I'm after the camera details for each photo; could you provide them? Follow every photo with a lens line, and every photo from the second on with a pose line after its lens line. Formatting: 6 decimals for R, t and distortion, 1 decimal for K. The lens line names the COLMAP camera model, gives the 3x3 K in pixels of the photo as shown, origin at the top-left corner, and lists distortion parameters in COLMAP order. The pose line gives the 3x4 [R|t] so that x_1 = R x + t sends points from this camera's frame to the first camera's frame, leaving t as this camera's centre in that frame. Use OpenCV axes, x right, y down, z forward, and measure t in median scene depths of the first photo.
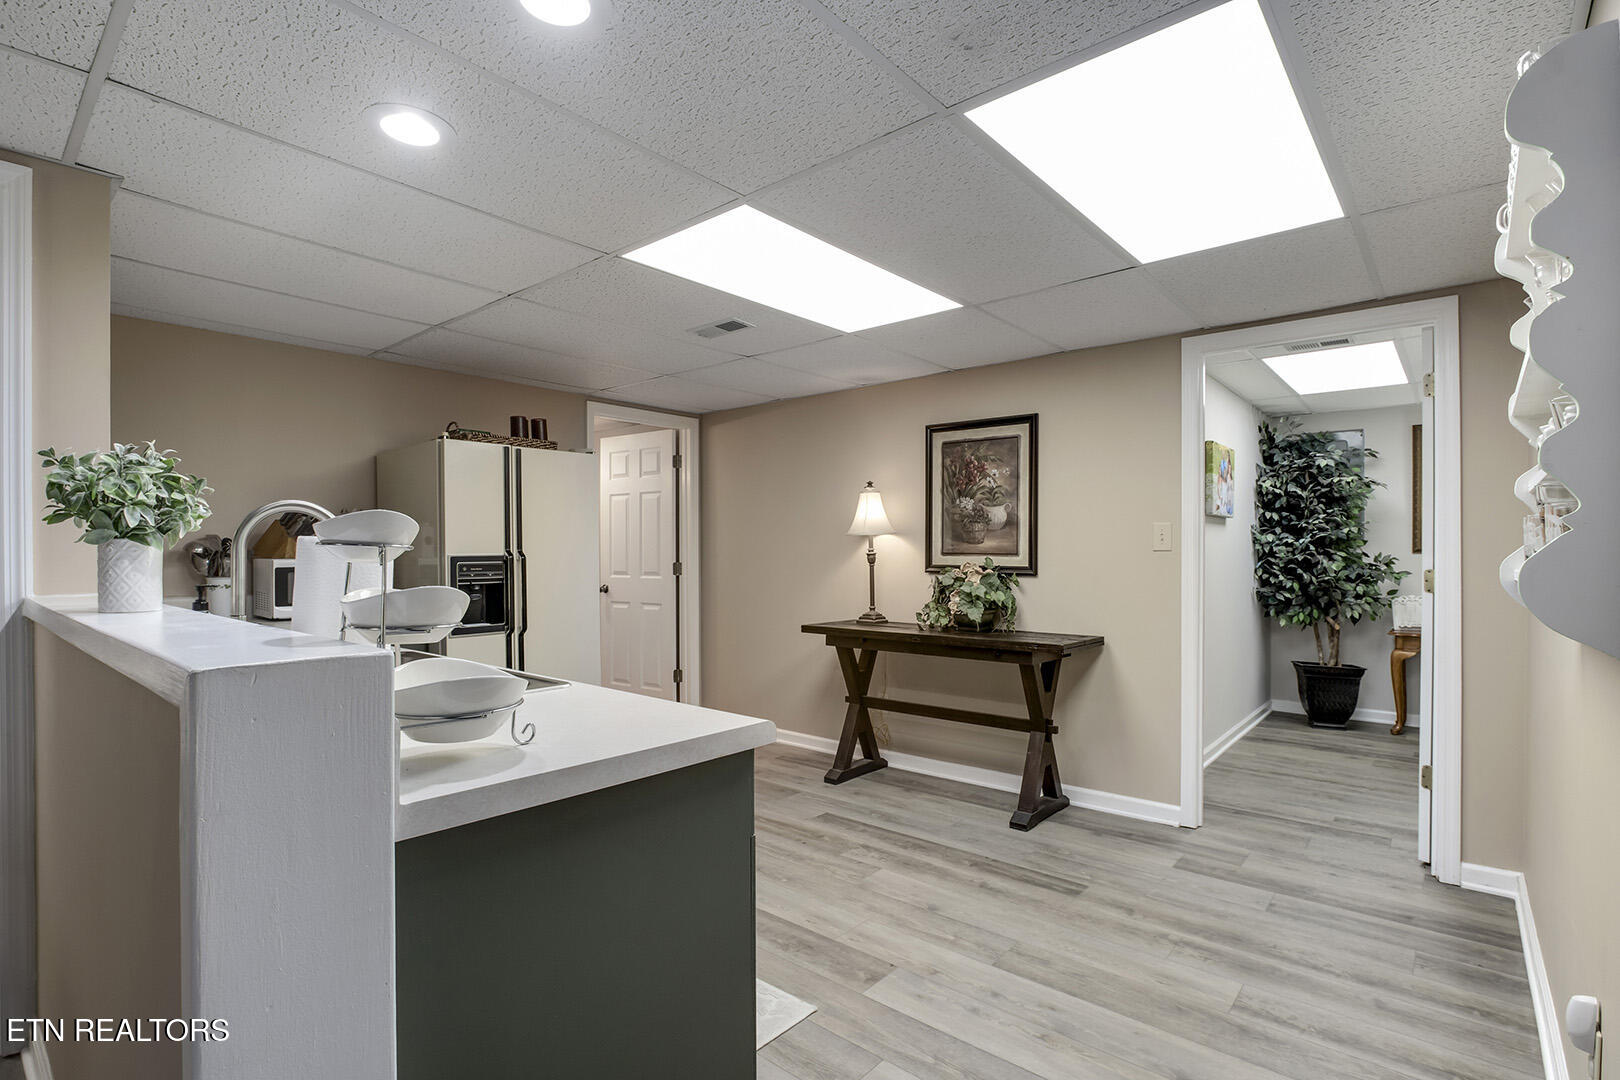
lens RADIAL K [[782.3, 0, 808.7], [0, 782.3, 545.8], [0, 0, 1]] dist [-0.012530, 0.000066]
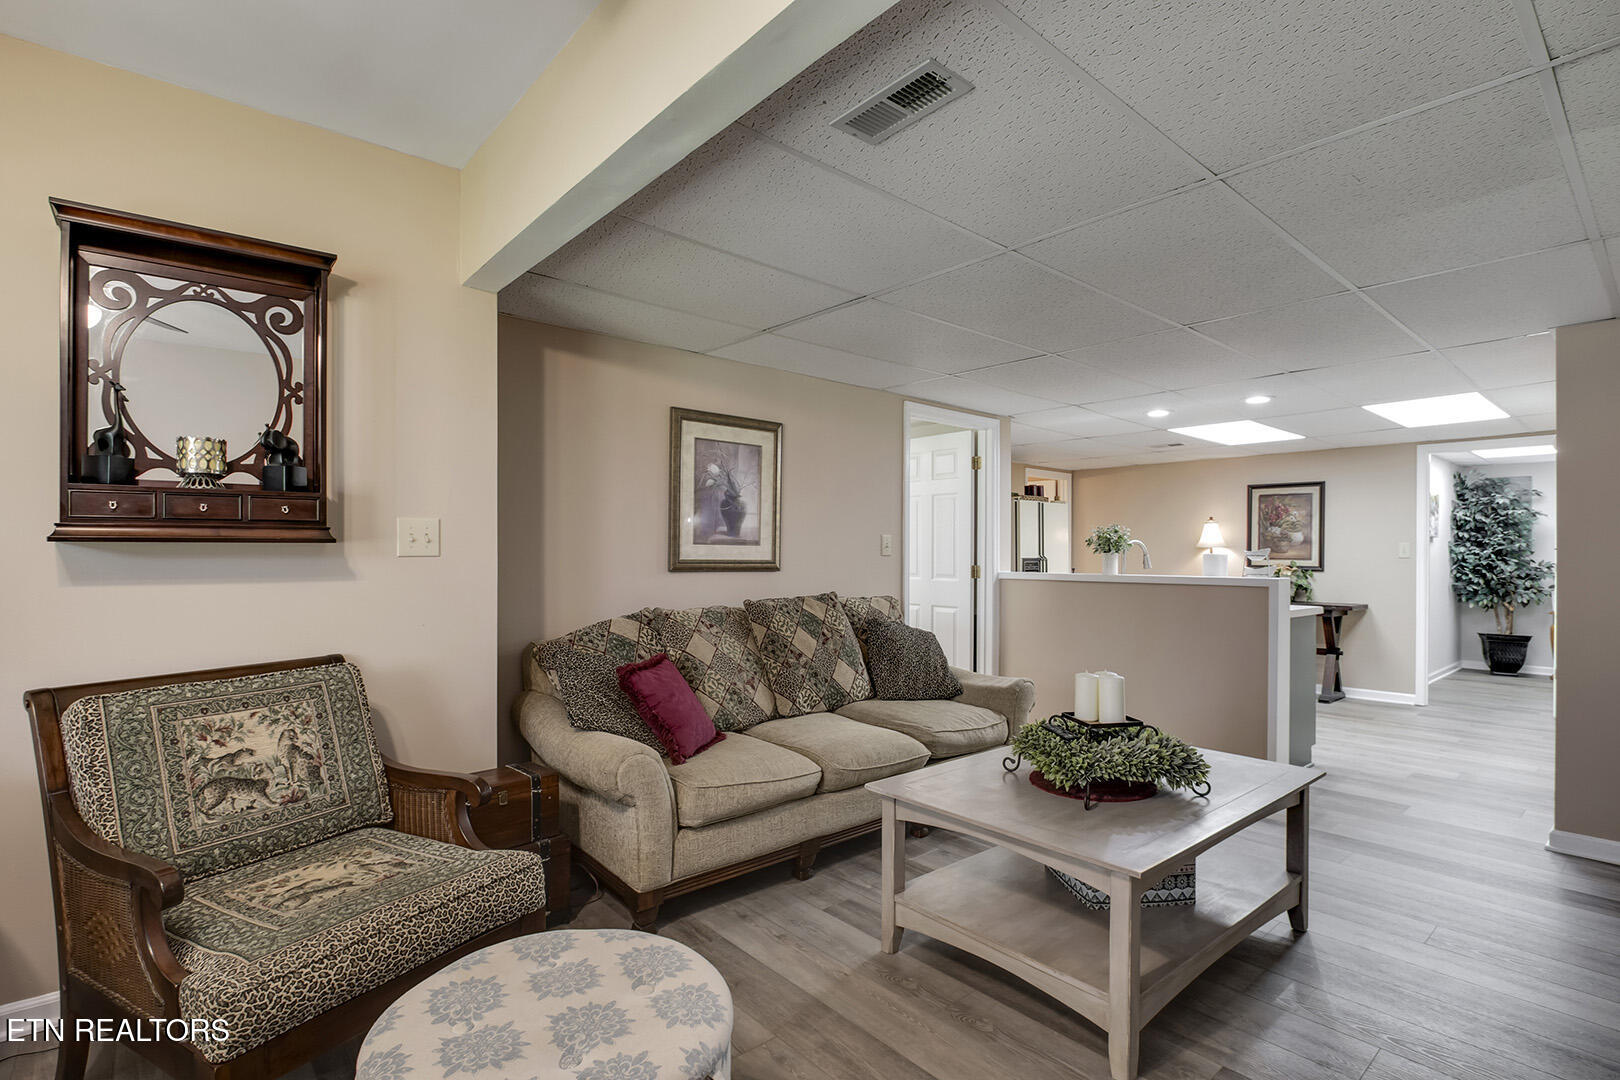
lens RADIAL K [[782.3, 0, 816.0], [0, 782.3, 545.2], [0, 0, 1]] dist [-0.012530, 0.000066]
pose [[0.989672, 0.004751, -0.143274, -0.446785], [-0.005345, 0.999979, -0.003760, -0.006474], [0.143253, 0.004487, 0.989676, -0.689761]]
